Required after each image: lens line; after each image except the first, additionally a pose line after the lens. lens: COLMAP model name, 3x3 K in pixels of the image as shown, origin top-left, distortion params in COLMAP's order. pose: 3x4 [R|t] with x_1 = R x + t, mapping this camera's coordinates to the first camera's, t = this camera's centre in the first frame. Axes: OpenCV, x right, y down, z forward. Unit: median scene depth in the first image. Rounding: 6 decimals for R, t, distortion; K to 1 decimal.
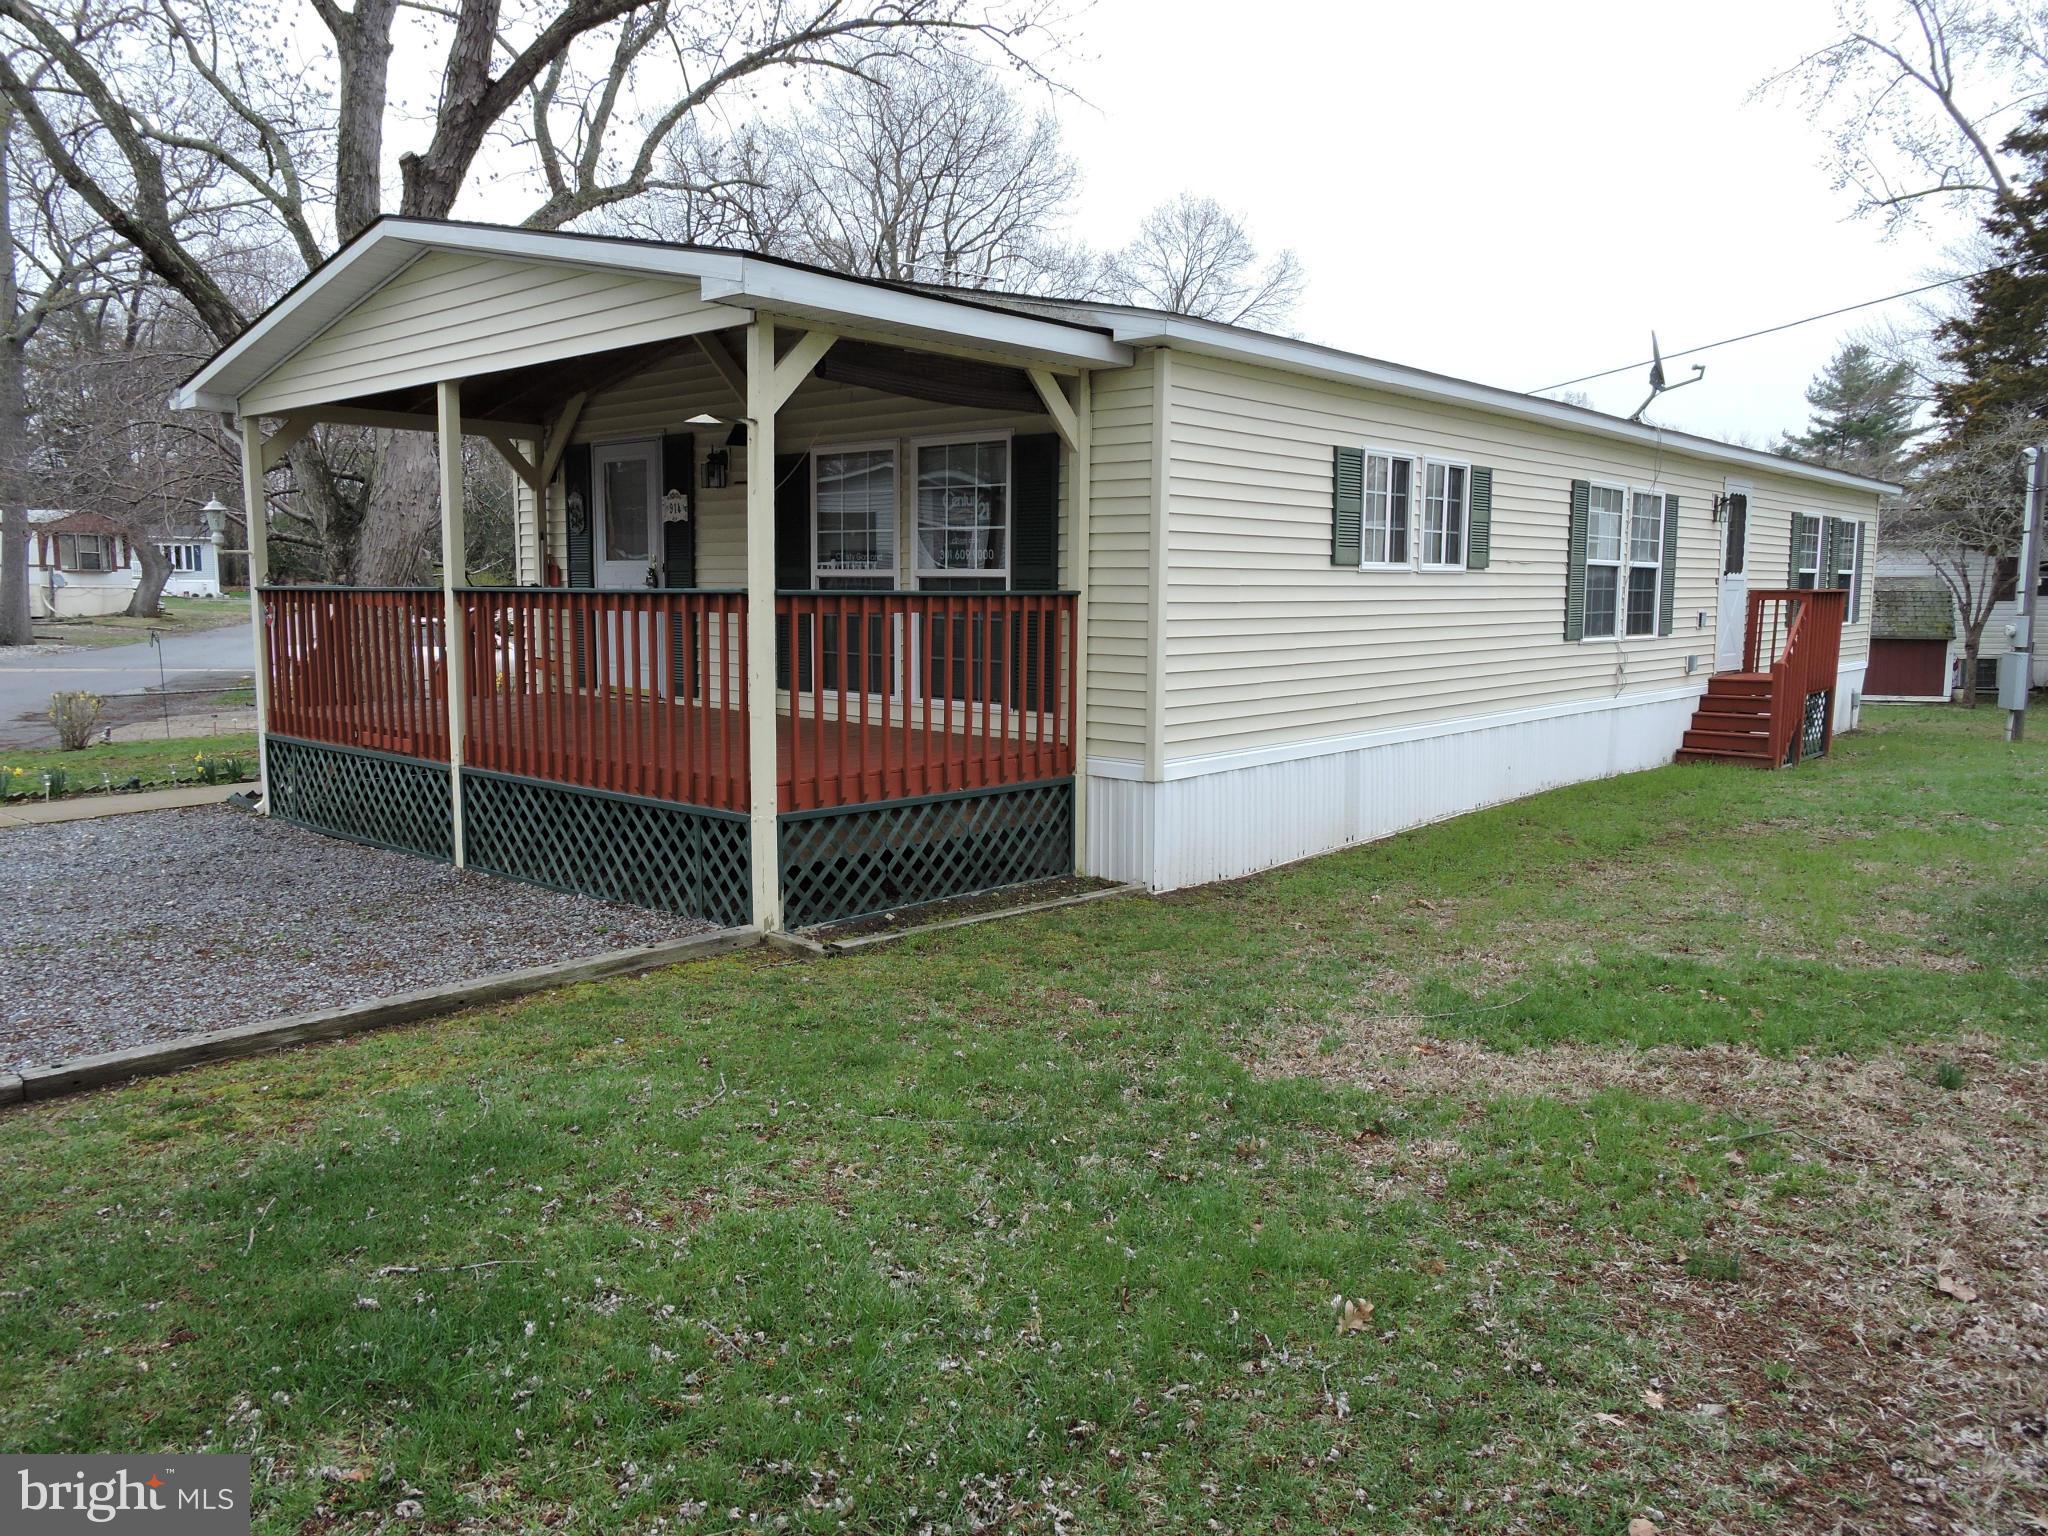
lens RADIAL K [[1468.9, 0, 1022.6], [0, 1468.9, 767.4], [0, 0, 1]] dist [-0.001662, 0.001697]
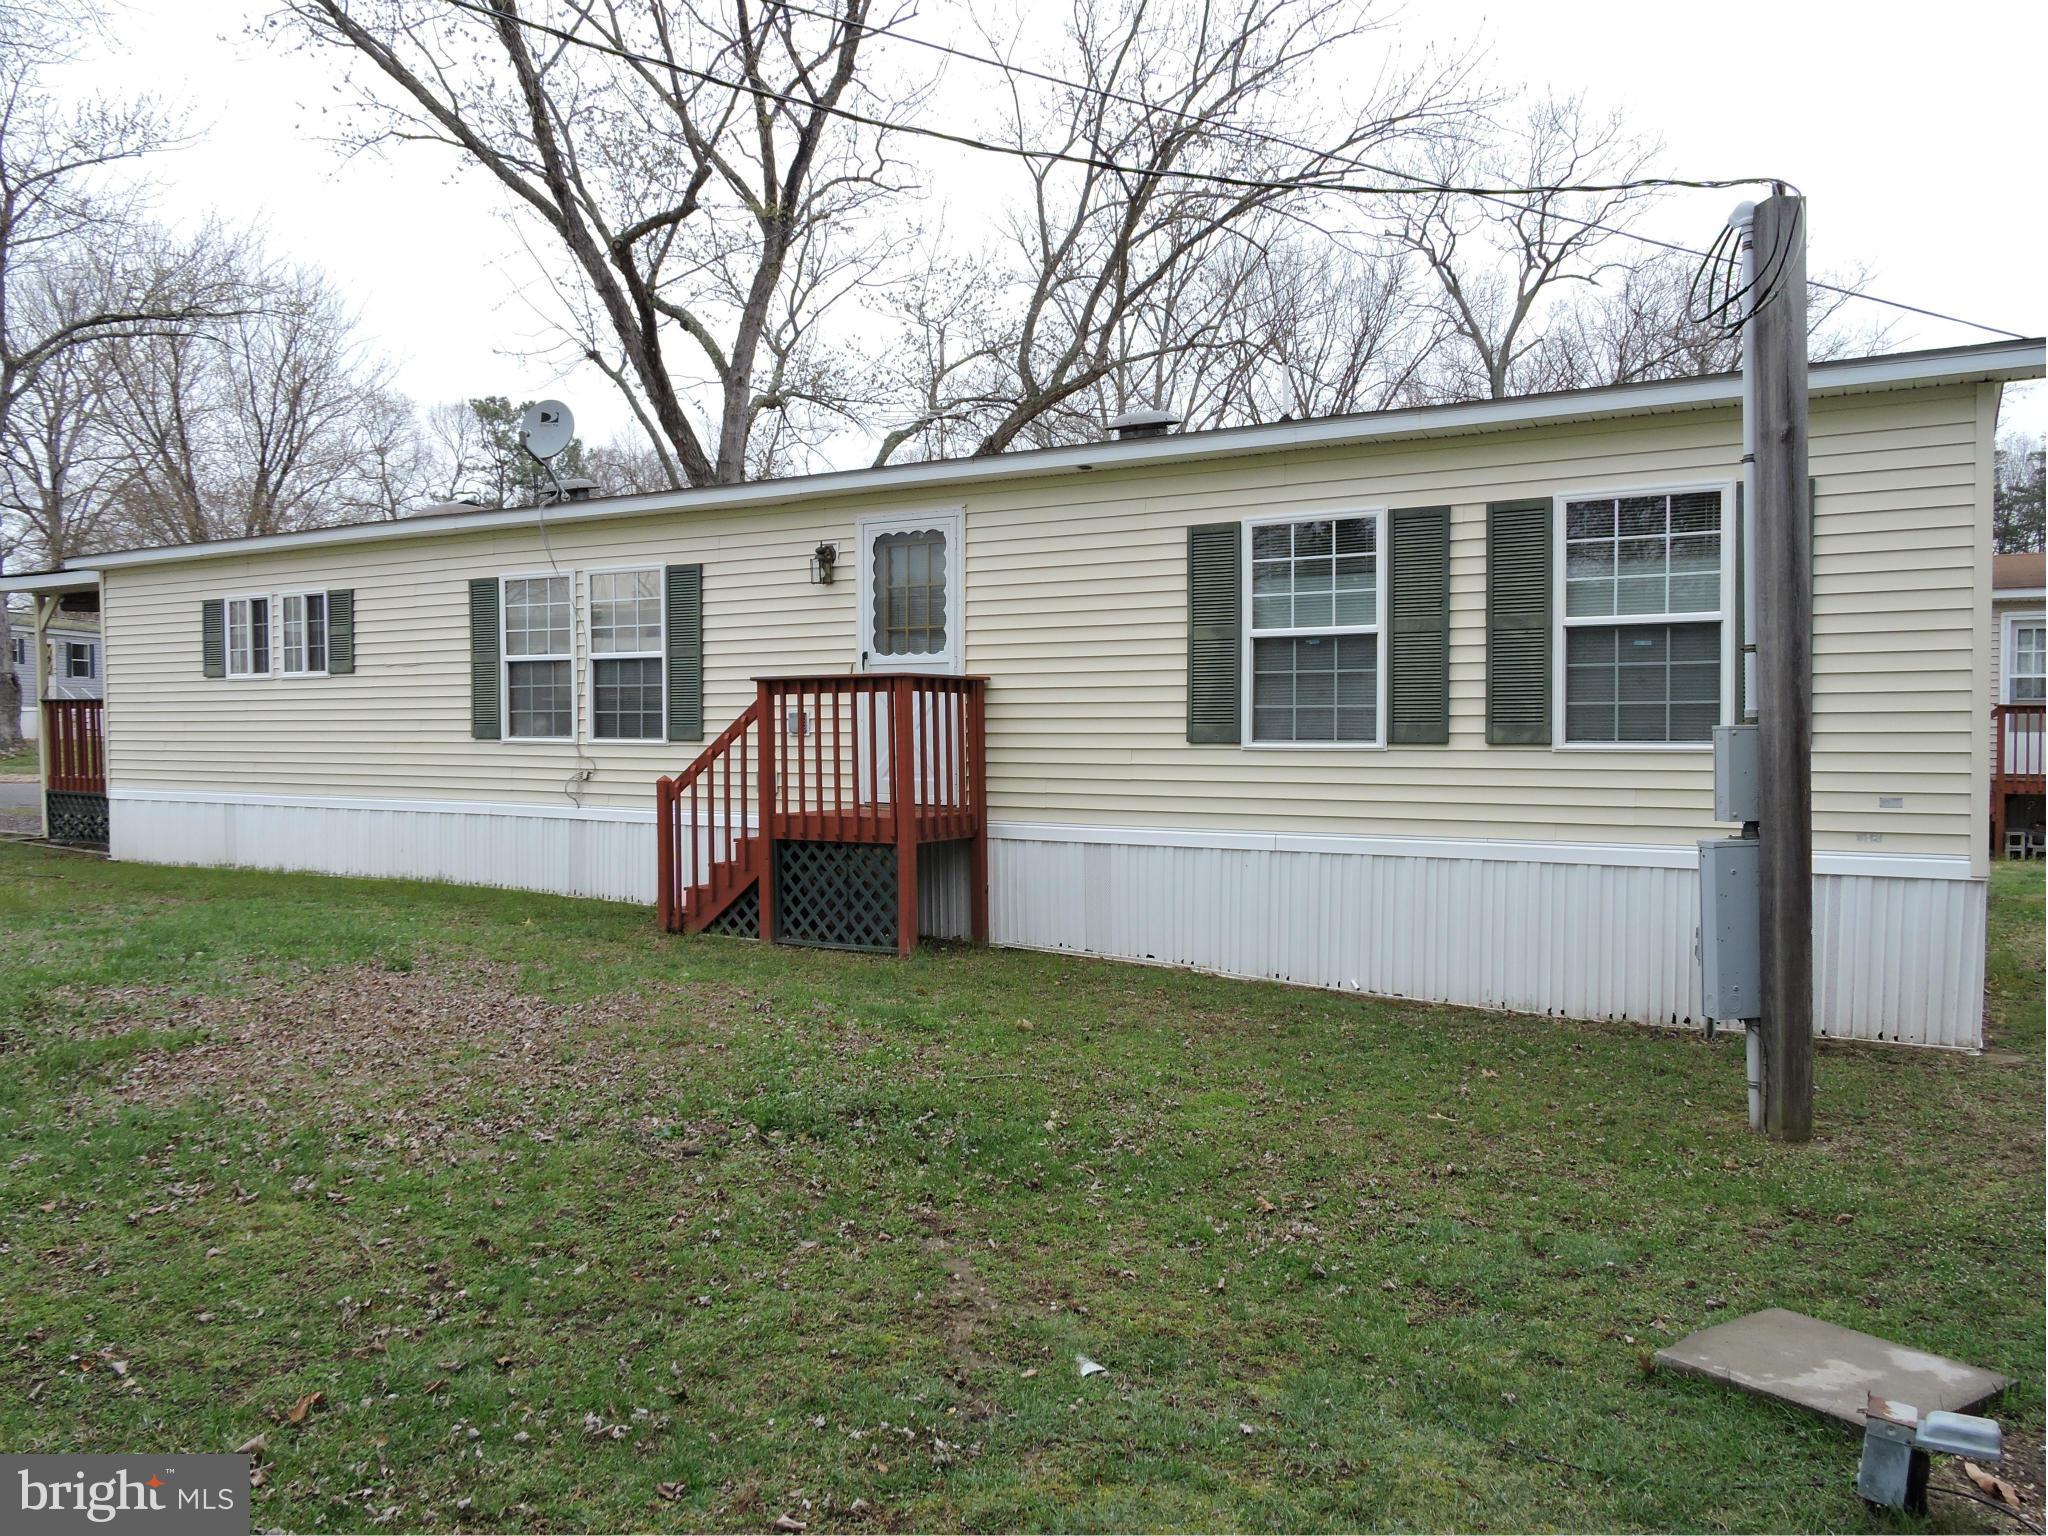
lens RADIAL K [[1468.9, 0, 1022.6], [0, 1468.9, 767.4], [0, 0, 1]] dist [-0.001662, 0.001697]
pose [[0.193372, 0.014643, -0.981016, 1.650444], [-0.126035, 0.991975, -0.010037, -0.120244], [0.972997, 0.125583, 0.193666, 1.357241]]
